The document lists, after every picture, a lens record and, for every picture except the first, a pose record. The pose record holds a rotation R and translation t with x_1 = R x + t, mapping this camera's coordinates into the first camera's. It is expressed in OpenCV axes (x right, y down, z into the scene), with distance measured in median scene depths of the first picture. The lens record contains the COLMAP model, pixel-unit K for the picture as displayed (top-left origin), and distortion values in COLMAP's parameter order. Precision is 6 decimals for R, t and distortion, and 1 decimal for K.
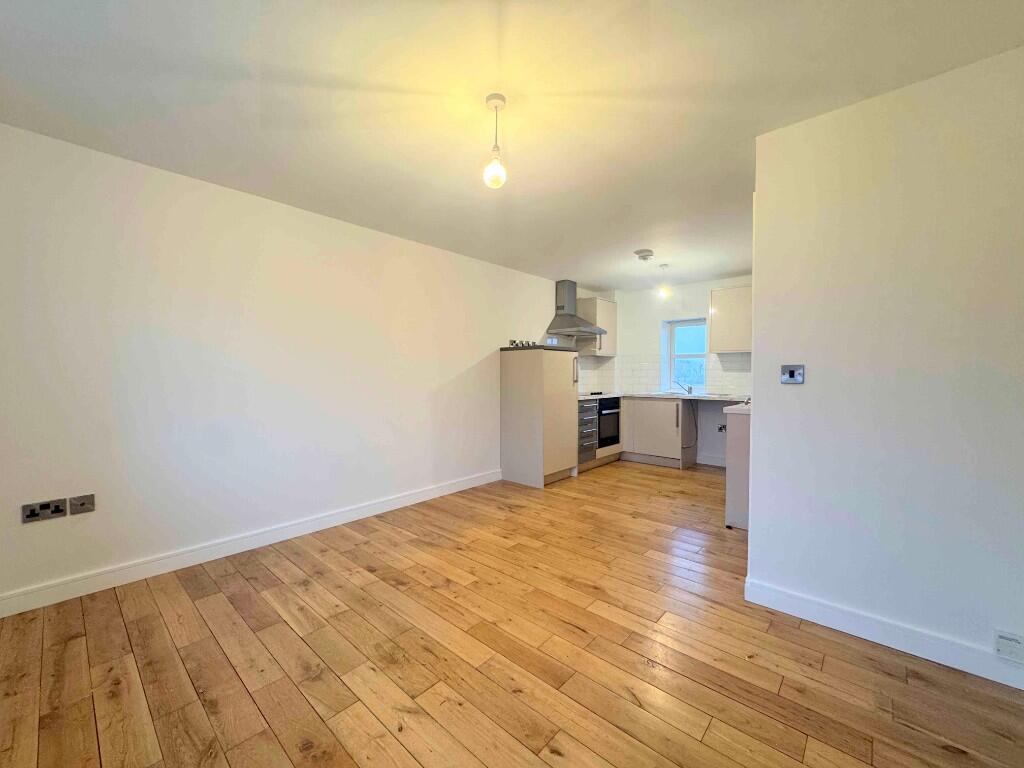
lens RADIAL K [[409.4, 0, 512.3], [0, 409.4, 381.3], [0, 0, 1]] dist [-0.002112, 0.000150]
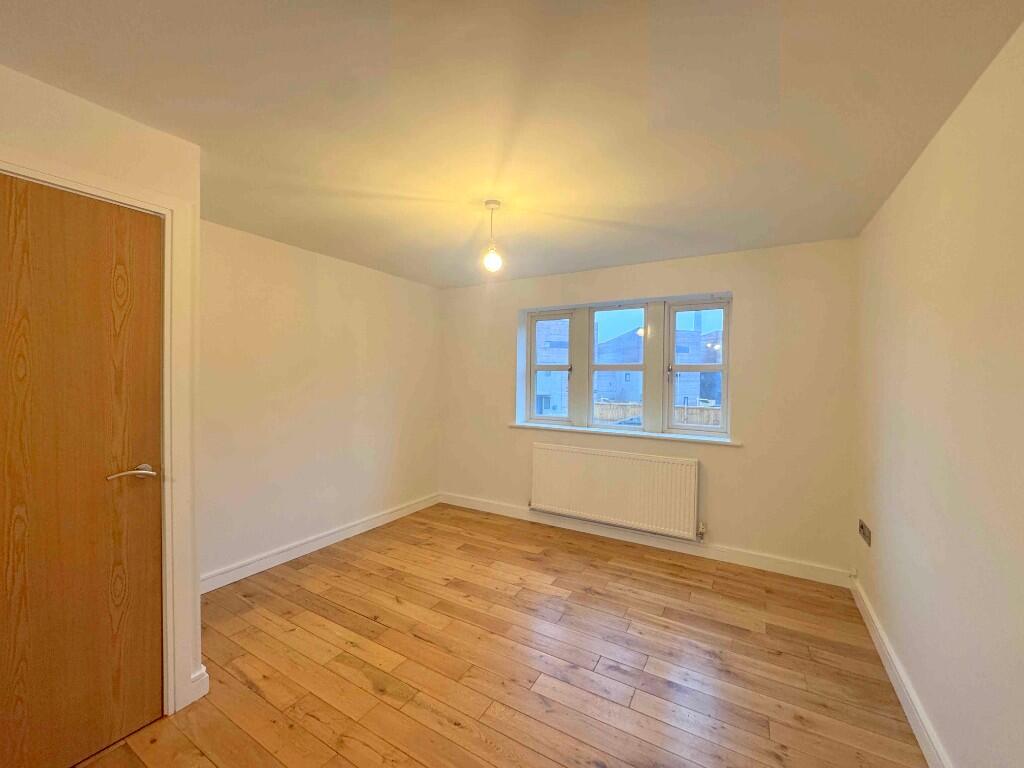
lens RADIAL K [[409.4, 0, 511.3], [0, 409.4, 382.9], [0, 0, 1]] dist [-0.002112, 0.000150]
pose [[-0.980389, -0.006586, -0.196963, 0.053502], [-0.013340, 0.999367, 0.032983, -0.061645], [0.196621, 0.034964, -0.979856, 0.825049]]
